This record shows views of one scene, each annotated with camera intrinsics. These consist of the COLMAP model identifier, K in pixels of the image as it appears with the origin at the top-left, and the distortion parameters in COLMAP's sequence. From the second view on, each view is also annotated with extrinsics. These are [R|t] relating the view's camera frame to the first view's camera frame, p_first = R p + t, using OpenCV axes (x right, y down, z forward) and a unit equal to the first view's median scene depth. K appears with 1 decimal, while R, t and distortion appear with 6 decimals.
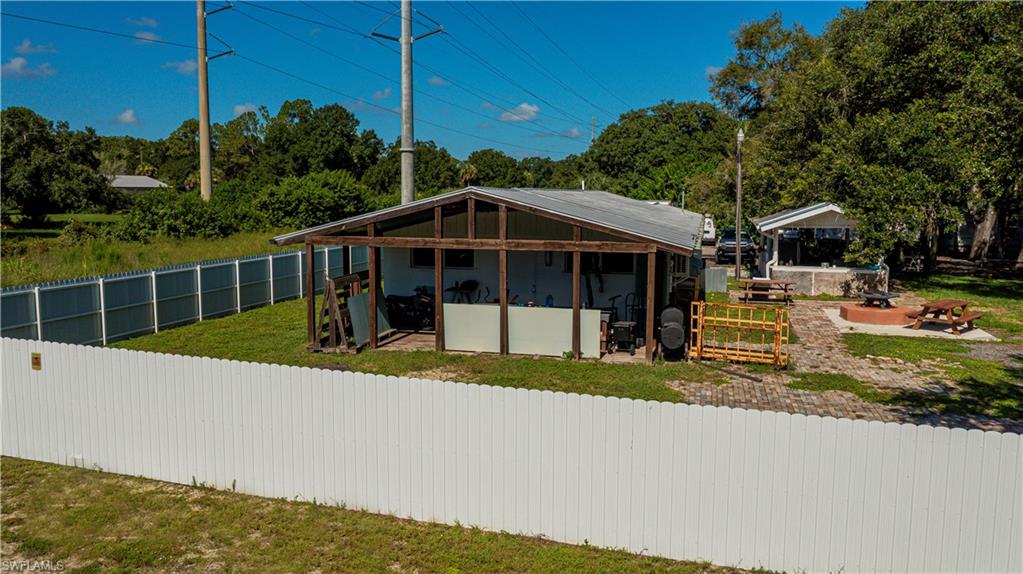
lens RADIAL K [[807.4, 0, 511.5], [0, 807.4, 287.0], [0, 0, 1]] dist [-0.015514, 0.008644]
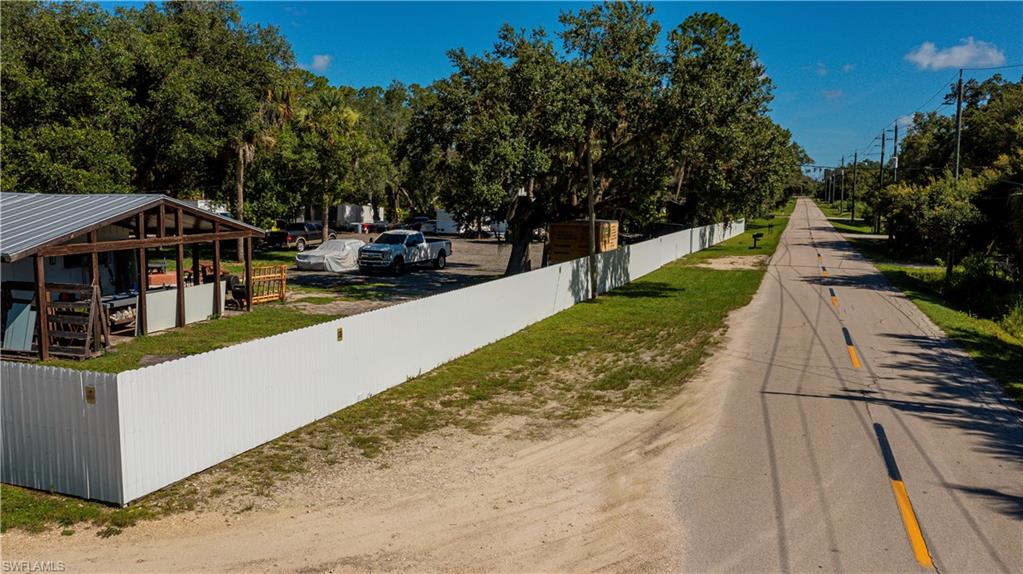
lens RADIAL K [[807.4, 0, 511.5], [0, 807.4, 287.0], [0, 0, 1]] dist [-0.015514, 0.008644]
pose [[0.051594, -0.126947, 0.990567, -1.238503], [0.103720, 0.987205, 0.121113, -0.078173], [-0.993267, 0.096493, 0.064101, 0.401816]]
